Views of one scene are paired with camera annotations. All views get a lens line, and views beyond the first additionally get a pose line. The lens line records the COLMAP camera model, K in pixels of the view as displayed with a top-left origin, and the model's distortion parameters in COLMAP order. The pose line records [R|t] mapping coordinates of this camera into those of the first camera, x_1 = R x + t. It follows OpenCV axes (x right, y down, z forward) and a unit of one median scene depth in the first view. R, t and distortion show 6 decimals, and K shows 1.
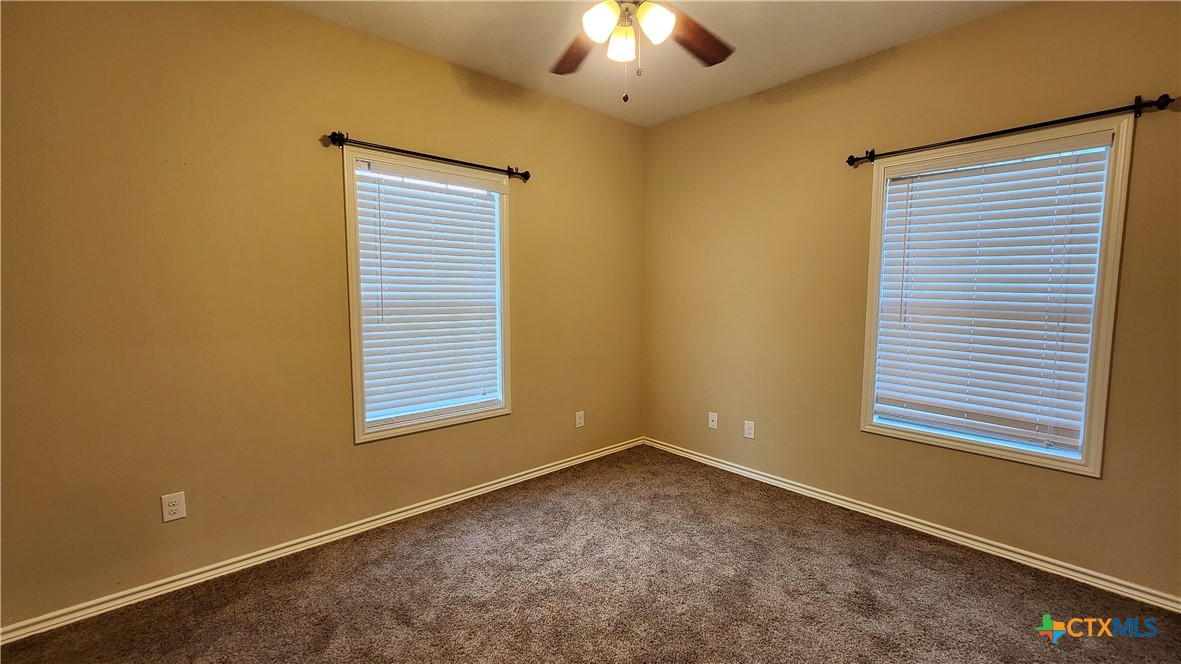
lens RADIAL K [[487.6, 0, 586.4], [0, 487.6, 324.0], [0, 0, 1]] dist [-0.000969, 0.001282]
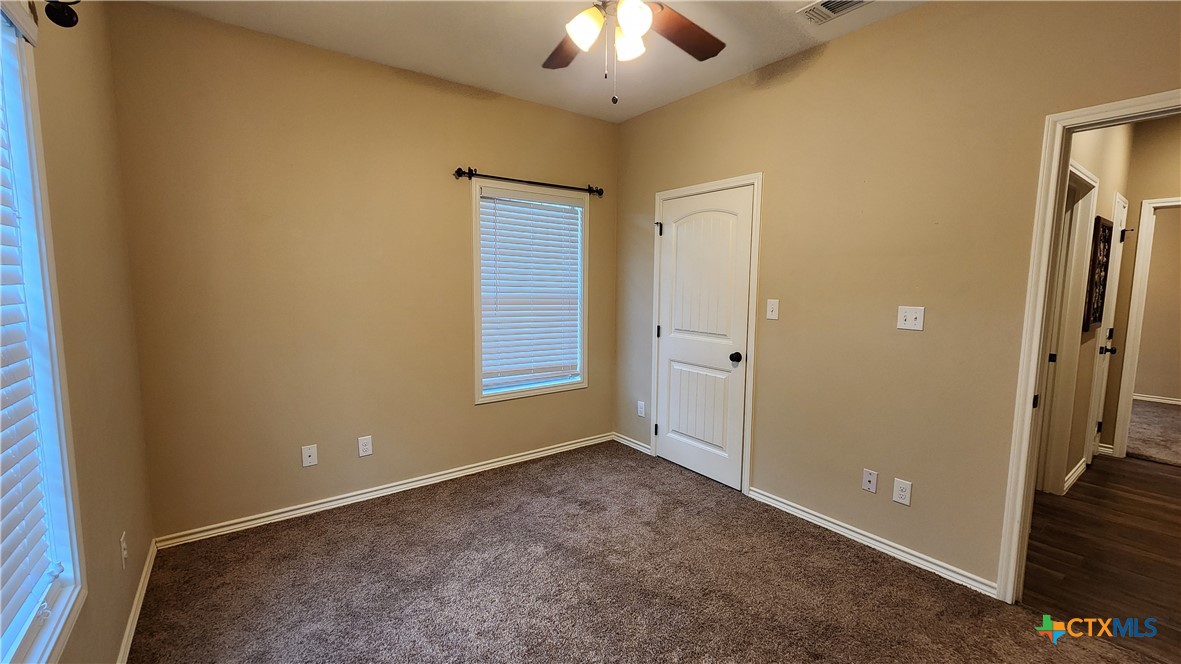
lens RADIAL K [[487.6, 0, 597.0], [0, 487.6, 328.0], [0, 0, 1]] dist [-0.000969, 0.001282]
pose [[0.097859, -0.104252, 0.989725, -0.591701], [0.068719, 0.992832, 0.097785, -0.066545], [-0.992825, 0.058444, 0.104321, 0.594450]]
